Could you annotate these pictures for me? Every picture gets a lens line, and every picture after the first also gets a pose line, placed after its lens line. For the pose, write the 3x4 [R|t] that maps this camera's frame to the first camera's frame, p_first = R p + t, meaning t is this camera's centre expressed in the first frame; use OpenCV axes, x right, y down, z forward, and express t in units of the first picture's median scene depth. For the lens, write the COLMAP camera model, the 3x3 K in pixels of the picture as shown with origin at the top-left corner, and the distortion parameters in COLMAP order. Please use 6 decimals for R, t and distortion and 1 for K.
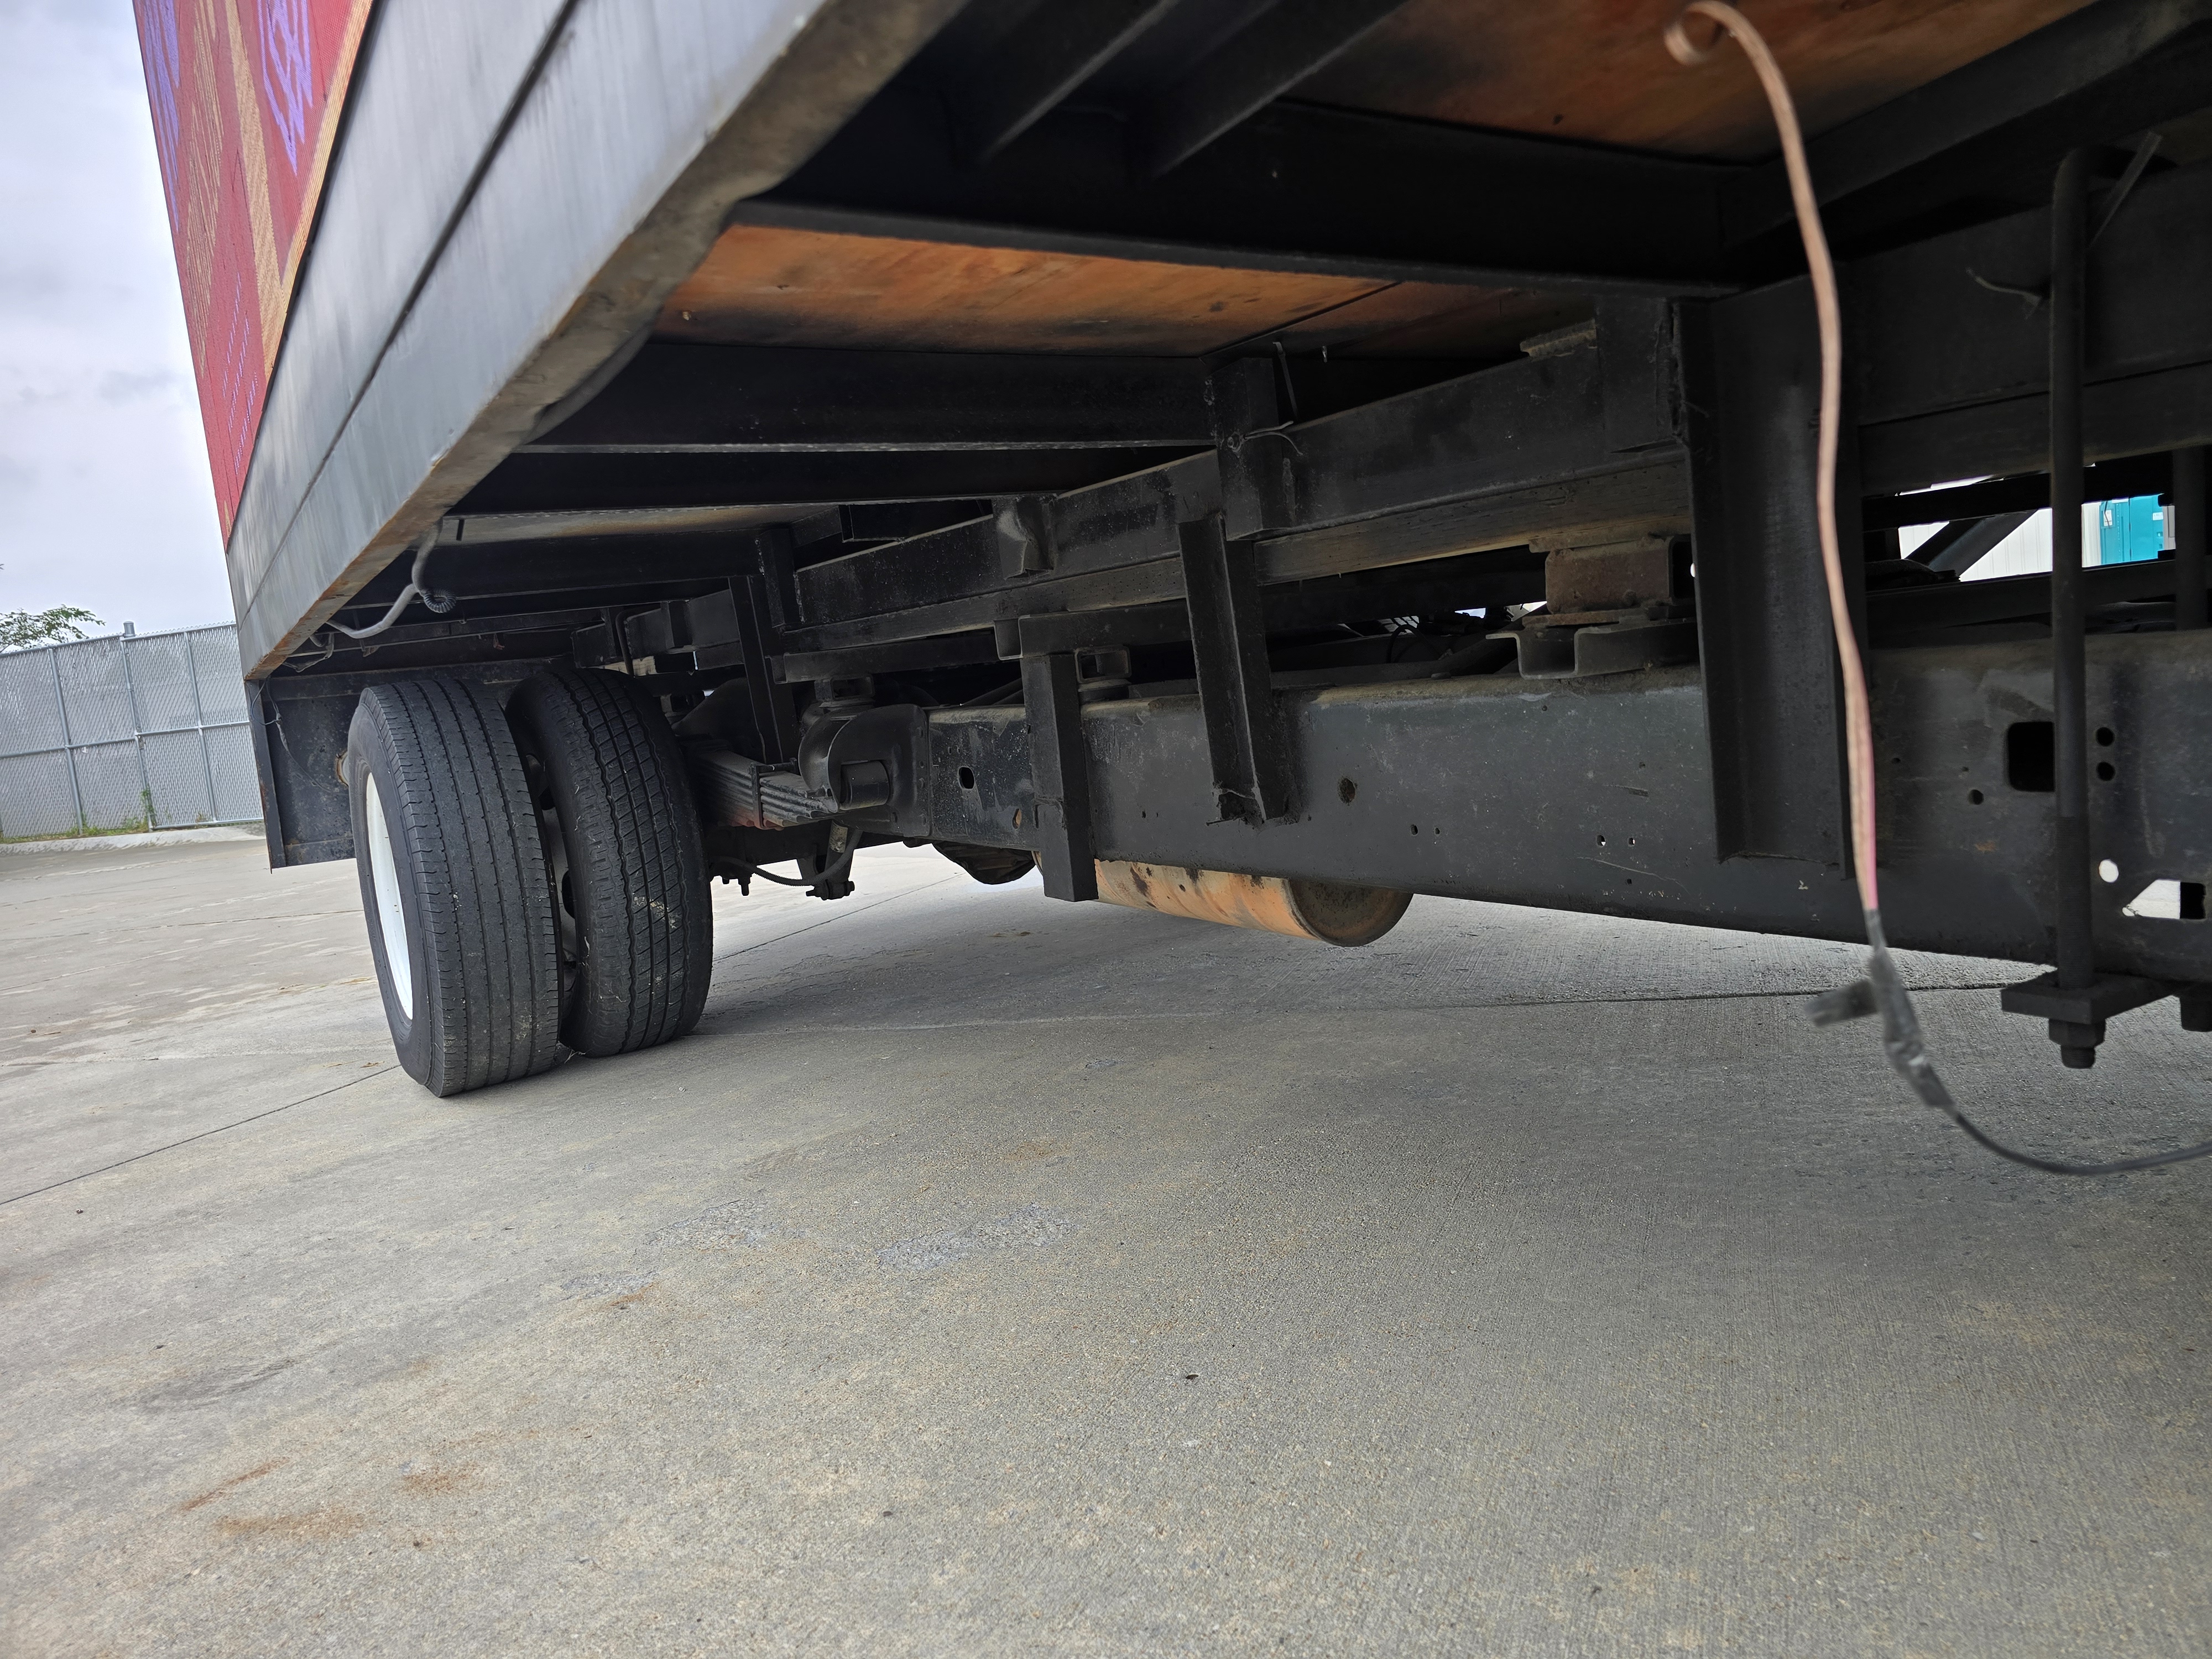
lens RADIAL K [[1507.8, 0, 1099.8], [0, 1507.8, 833.9], [0, 0, 1]] dist [0.104238, -0.126890]
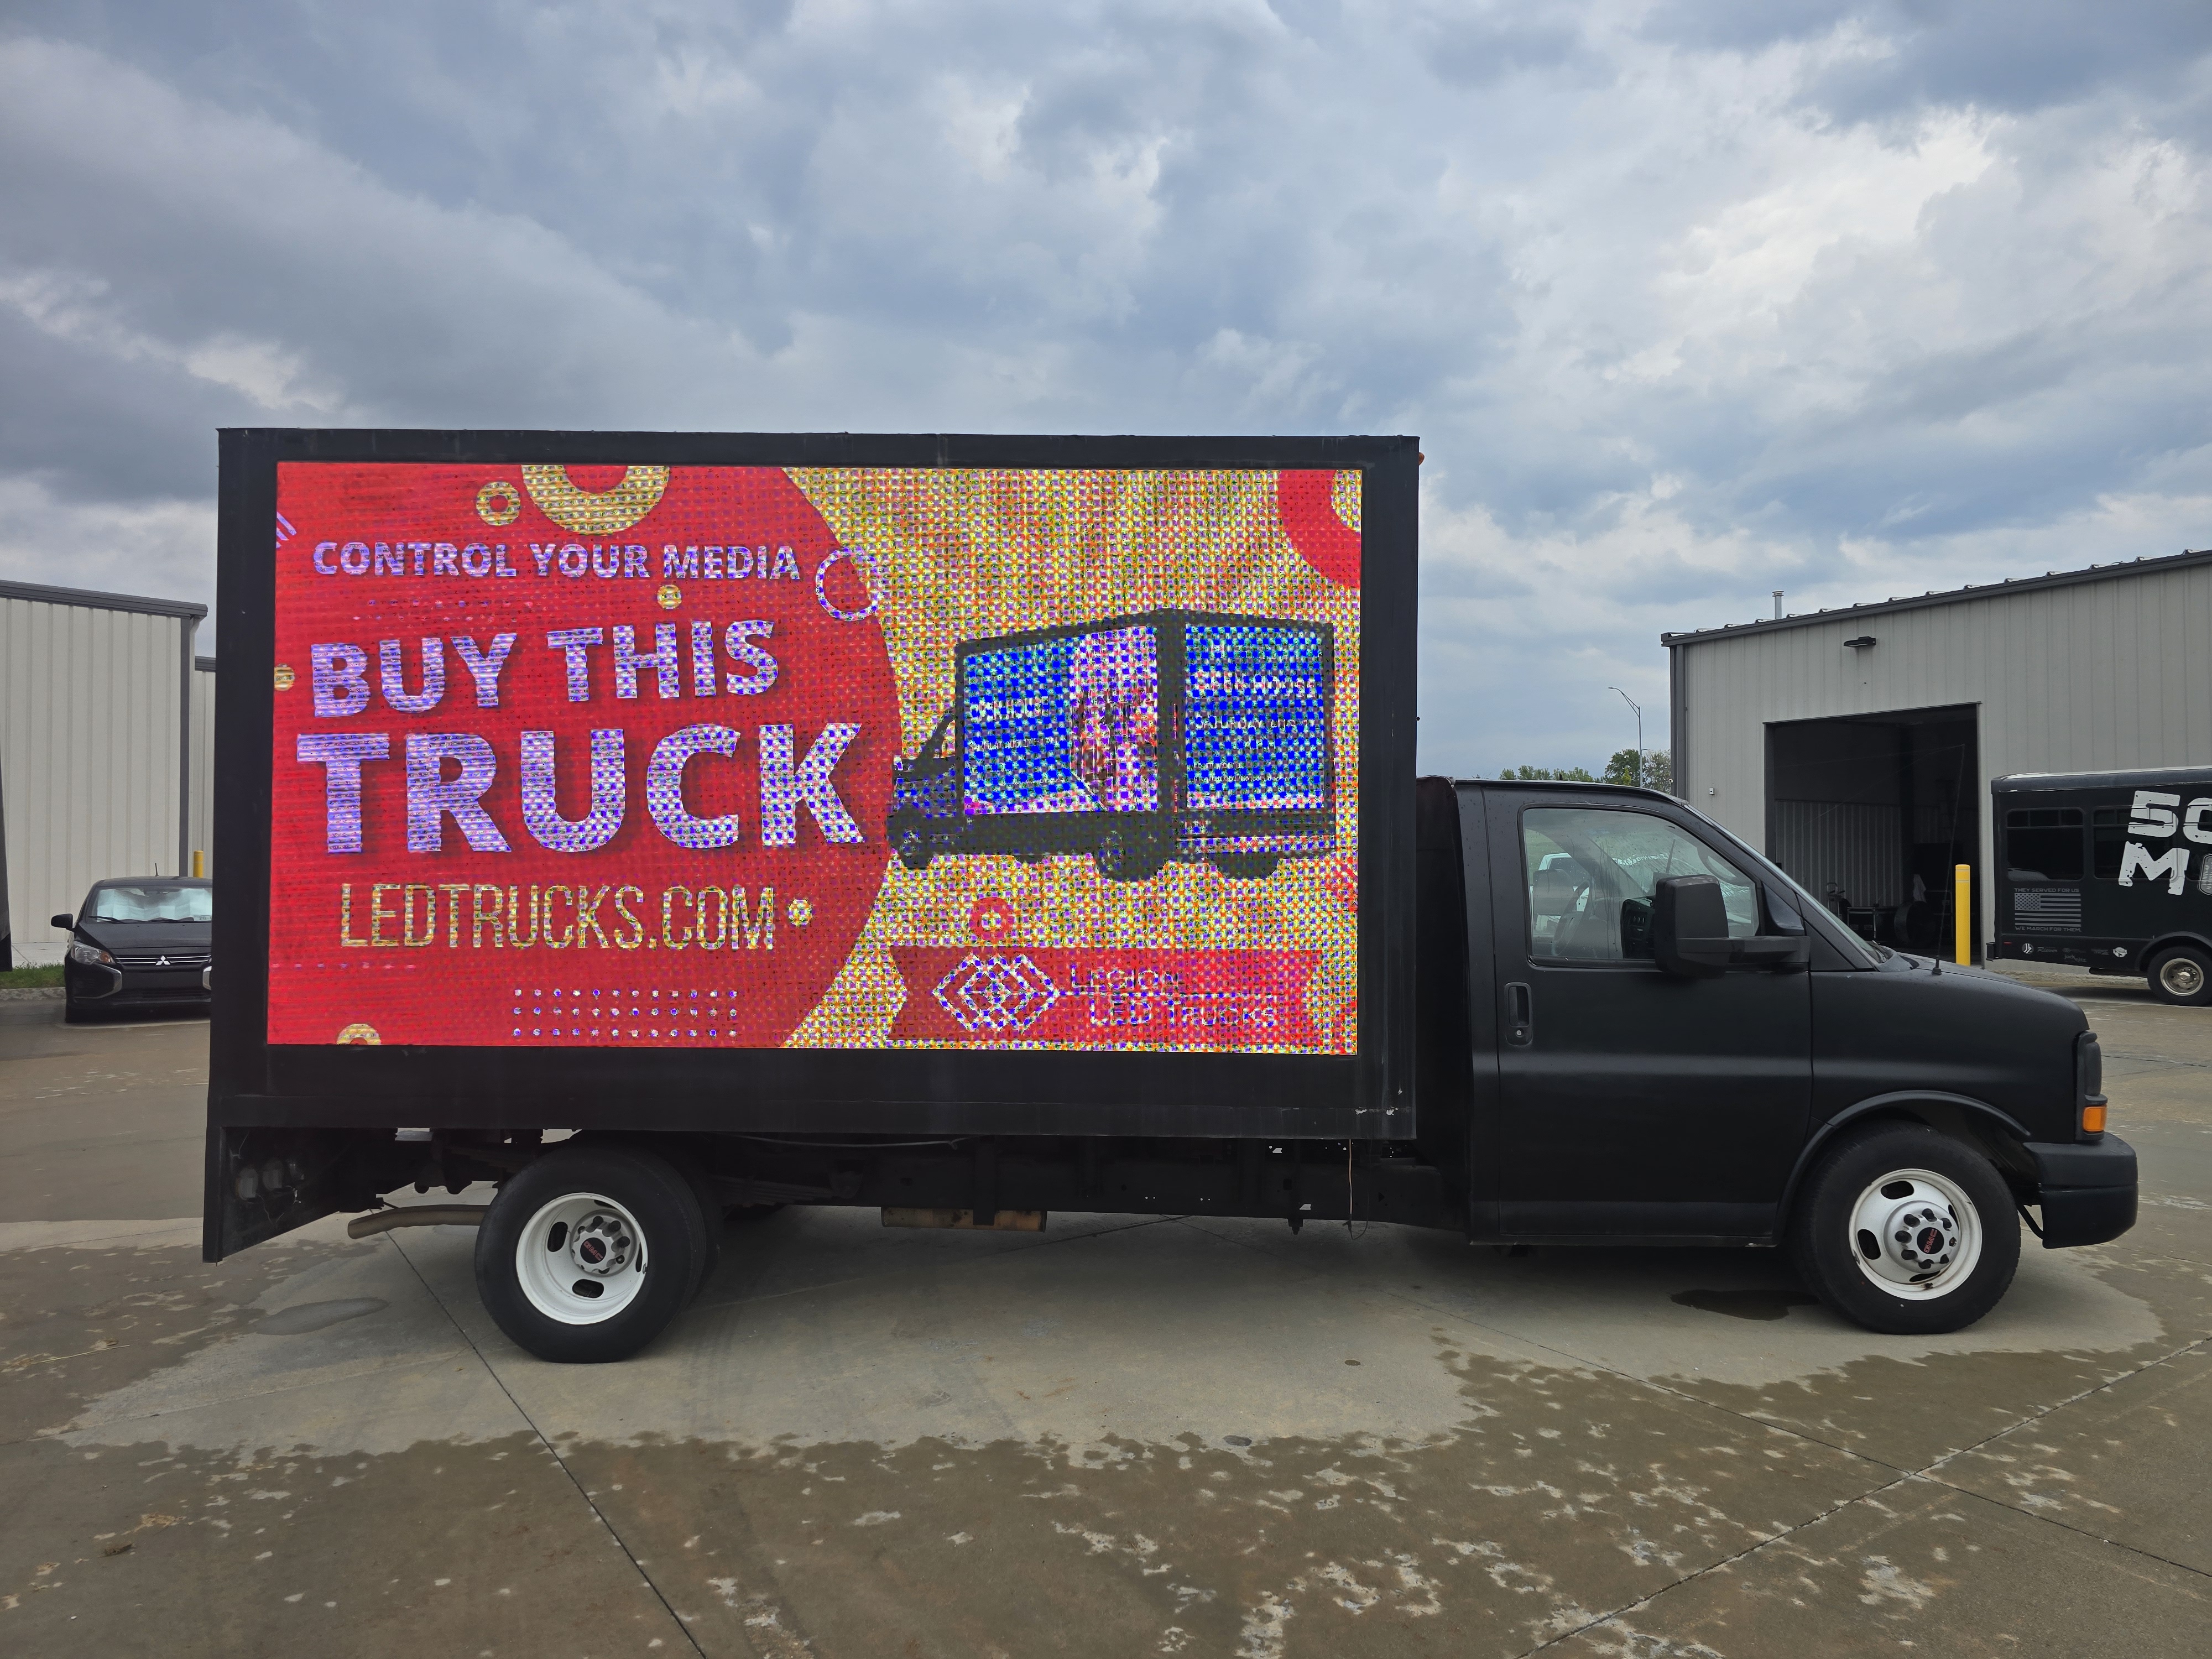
lens RADIAL K [[1439.3, 0, 1101.2], [0, 1439.3, 864.8], [0, 0, 1]] dist [0.086615, -0.099833]
pose [[0.537713, 0.122551, 0.834174, -2.473907], [0.024248, 0.986723, -0.160593, -0.203325], [-0.842779, 0.106580, 0.527602, -0.831489]]
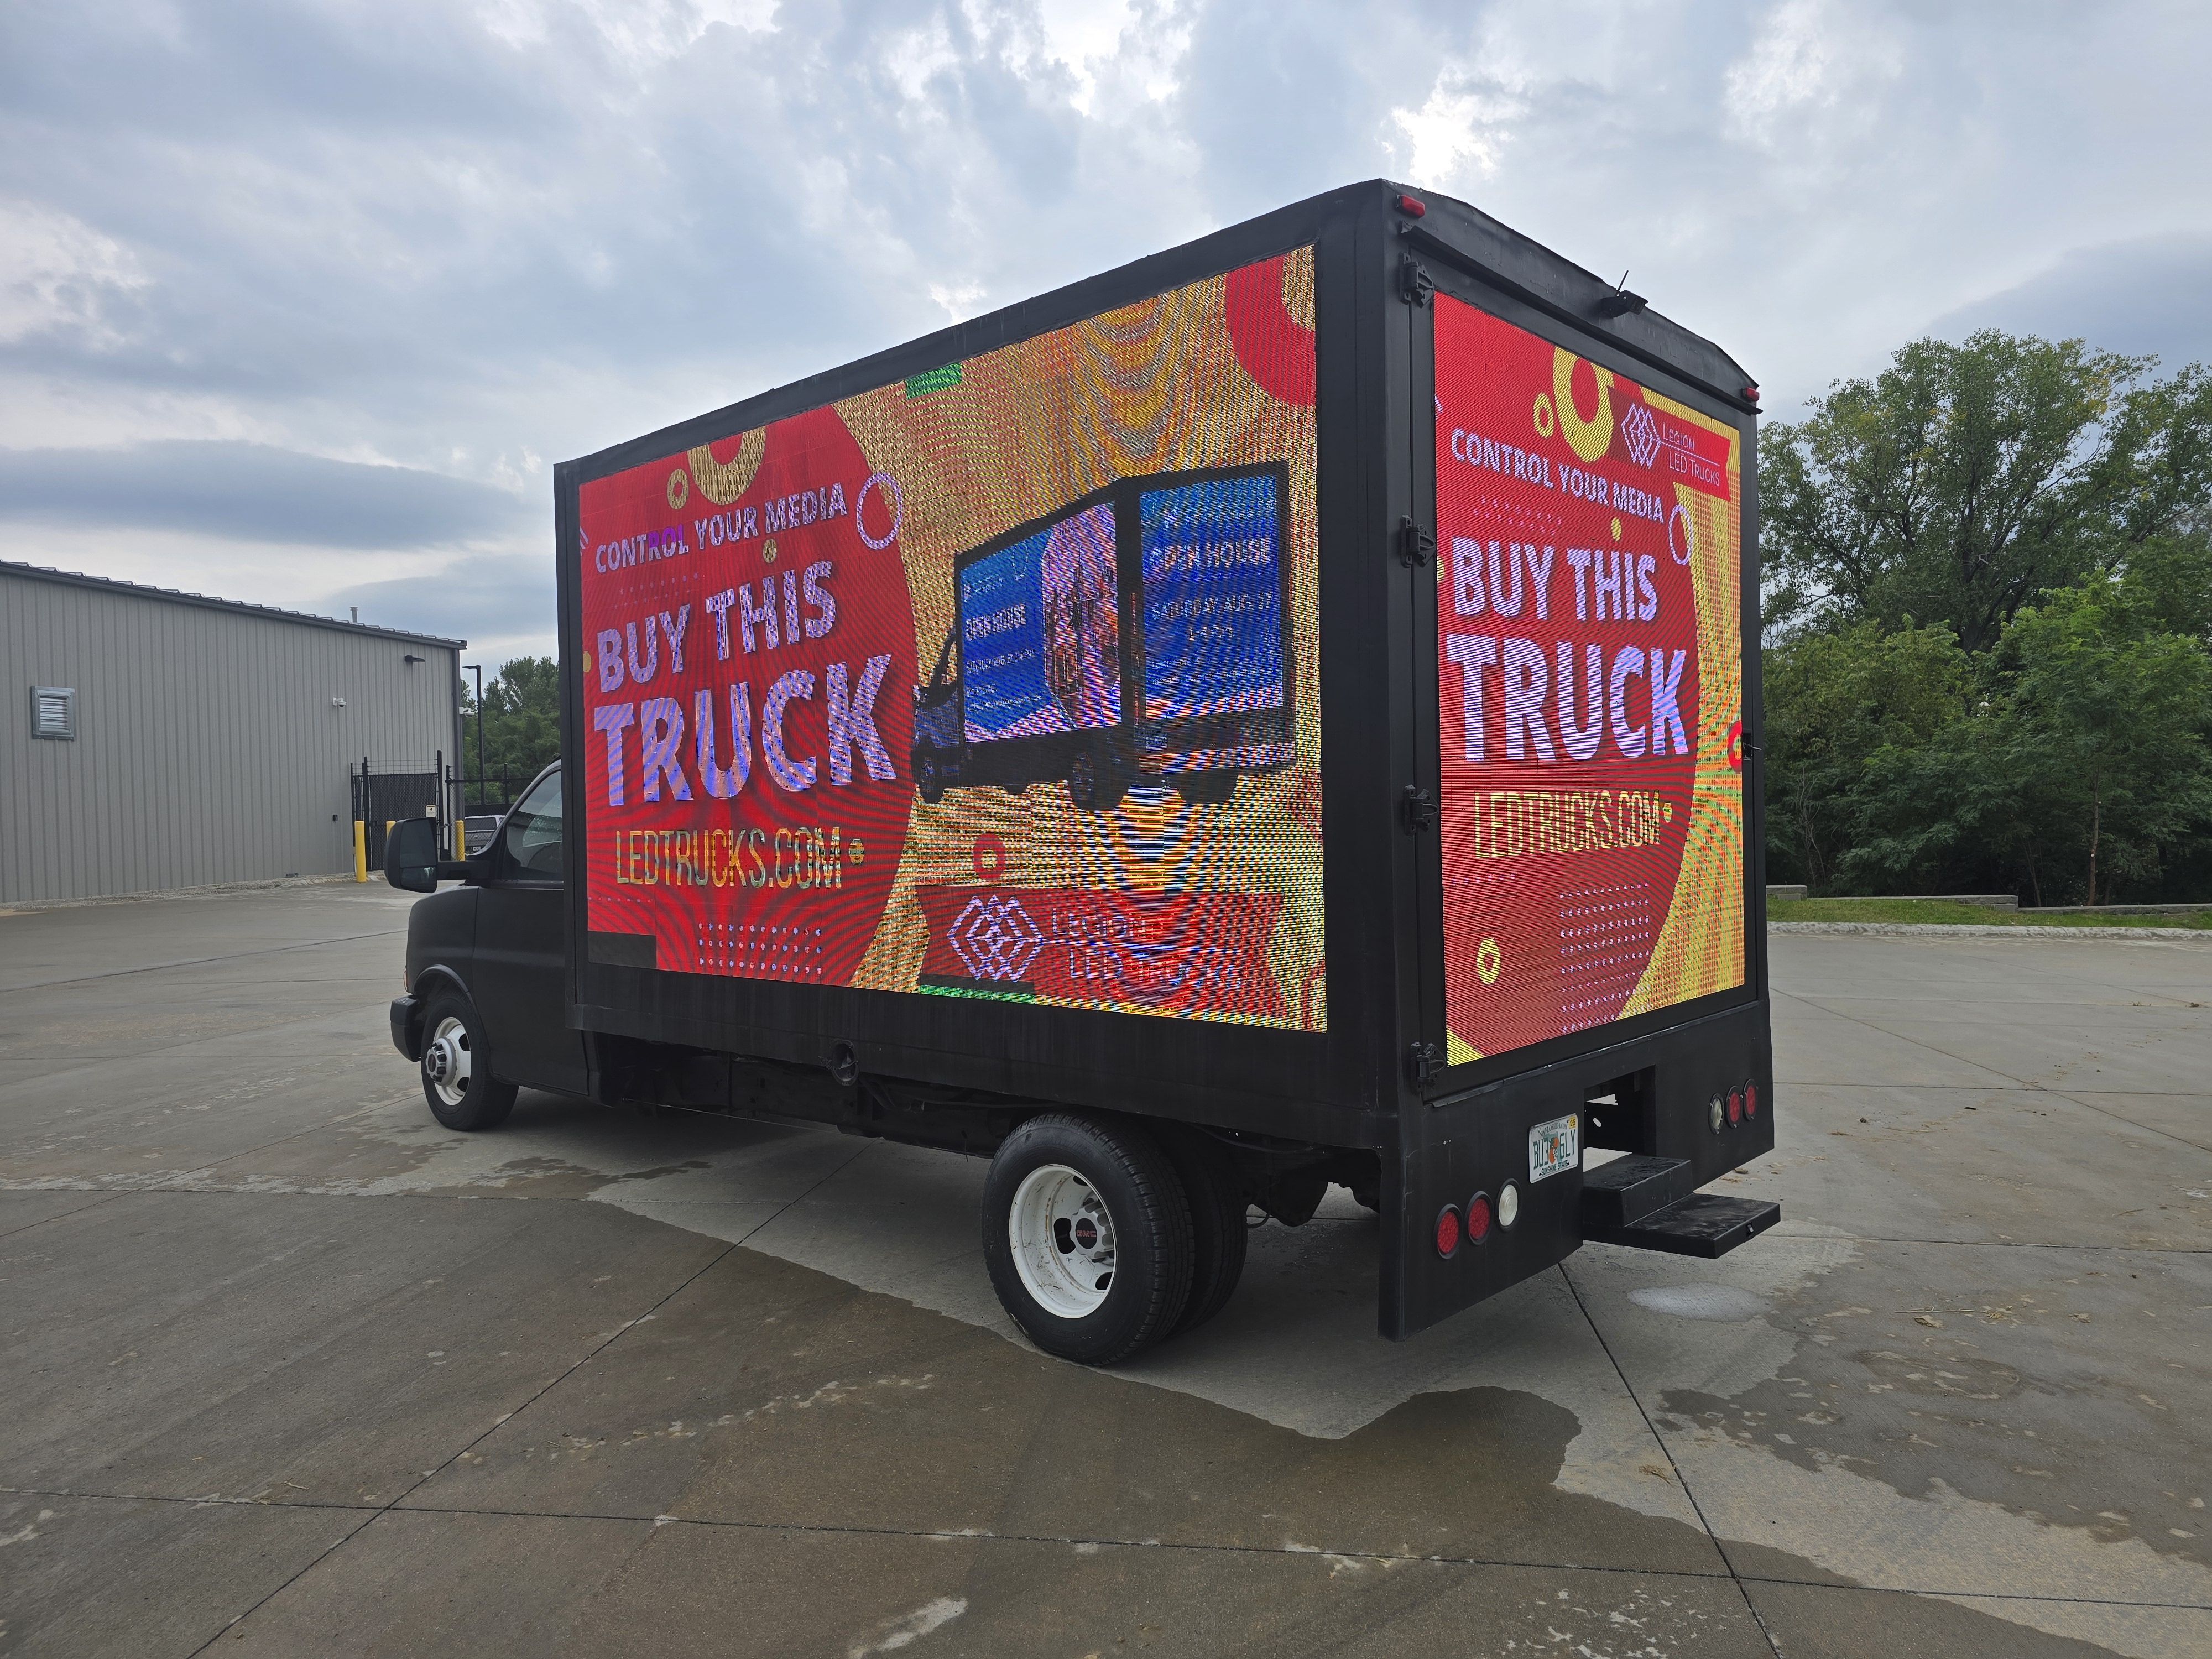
lens RADIAL K [[1507.8, 0, 1099.8], [0, 1507.8, 833.9], [0, 0, 1]] dist [0.104238, -0.126890]
pose [[0.958705, 0.088727, 0.270207, -0.901758], [-0.055674, 0.990257, -0.127635, -0.259992], [-0.278899, 0.107321, 0.954305, -1.693603]]
